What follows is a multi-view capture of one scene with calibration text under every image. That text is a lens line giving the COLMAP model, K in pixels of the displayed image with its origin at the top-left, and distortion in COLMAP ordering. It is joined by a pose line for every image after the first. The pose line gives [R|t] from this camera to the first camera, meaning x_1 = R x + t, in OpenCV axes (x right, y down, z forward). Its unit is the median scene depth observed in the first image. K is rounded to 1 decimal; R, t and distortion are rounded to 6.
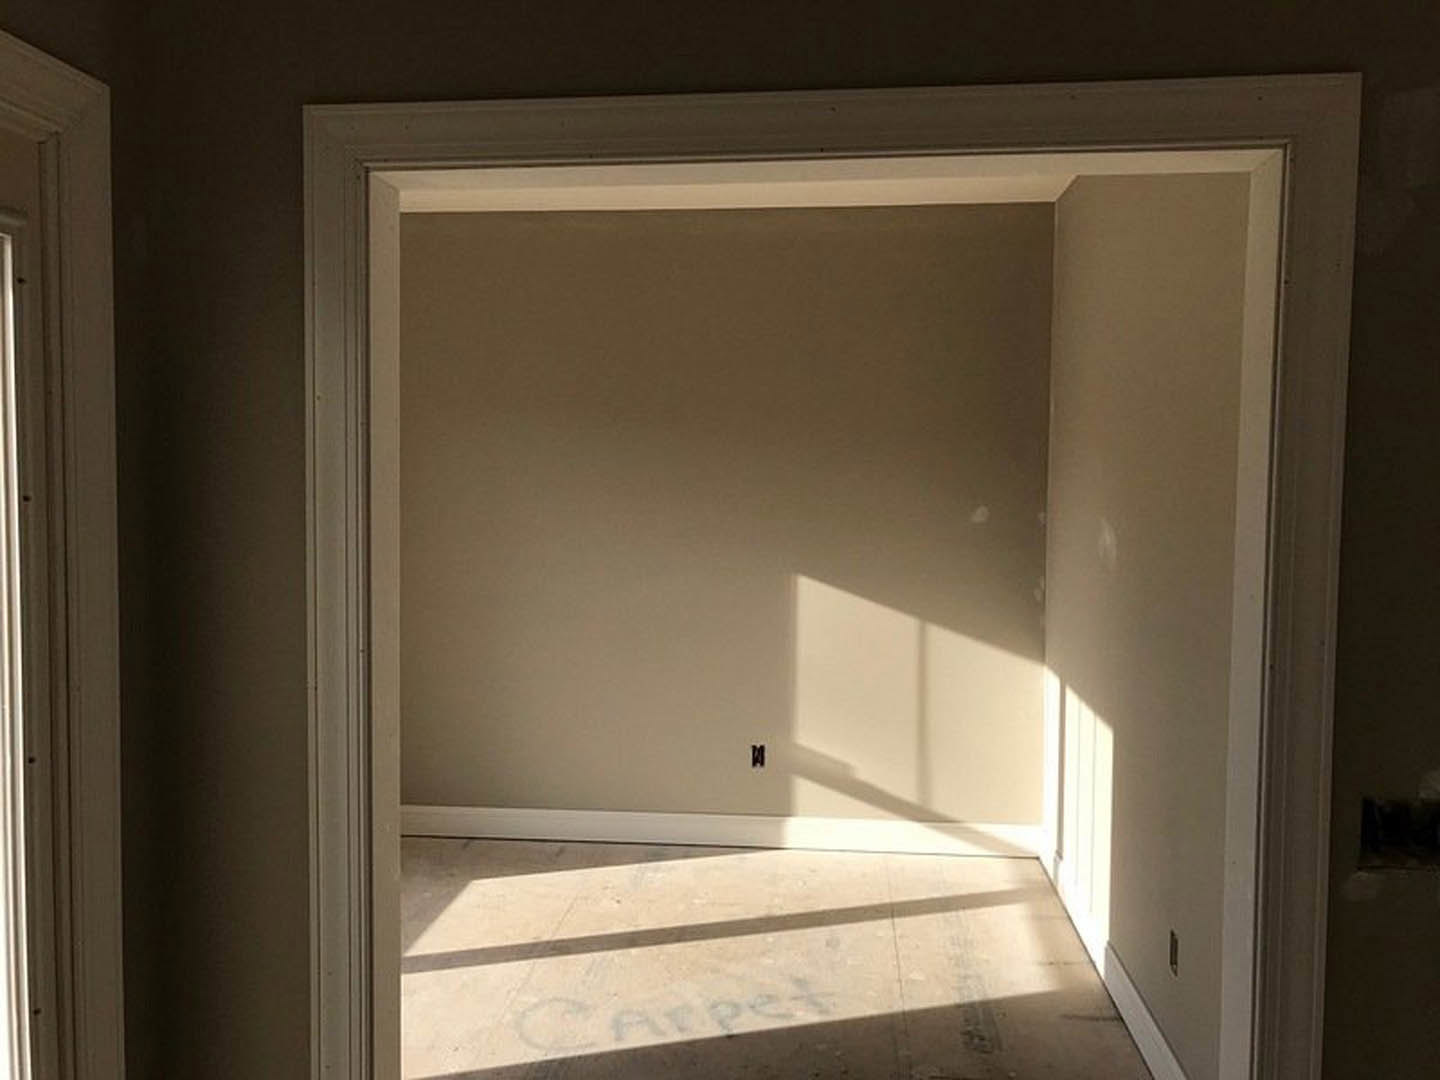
lens RADIAL K [[1180.4, 0, 720.0], [0, 1180.4, 540.0], [0, 0, 1]] dist [0.037797, -0.017709]
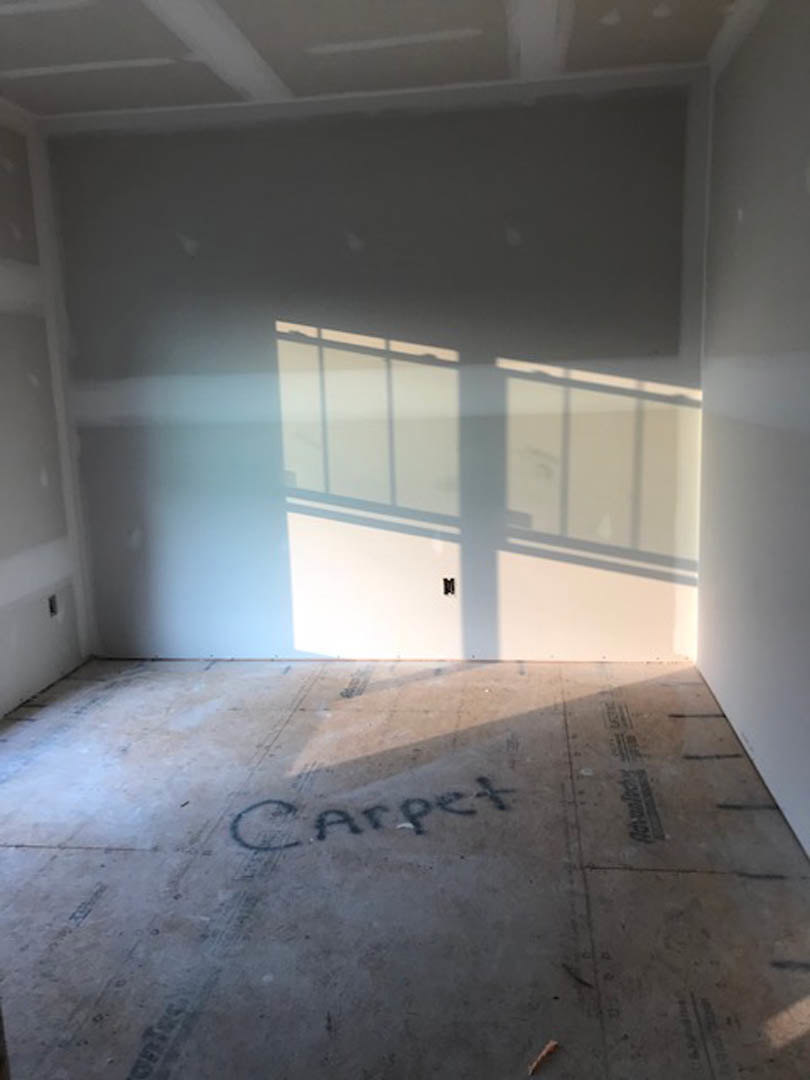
lens RADIAL K [[885.3, 0, 405.0], [0, 885.3, 540.0], [0, 0, 1]] dist [0.037797, -0.017709]
pose [[0.998761, -0.032275, -0.037888, 0.032722], [0.036808, 0.991372, 0.125807, 0.033982], [0.033501, -0.127046, 0.991331, 0.185798]]
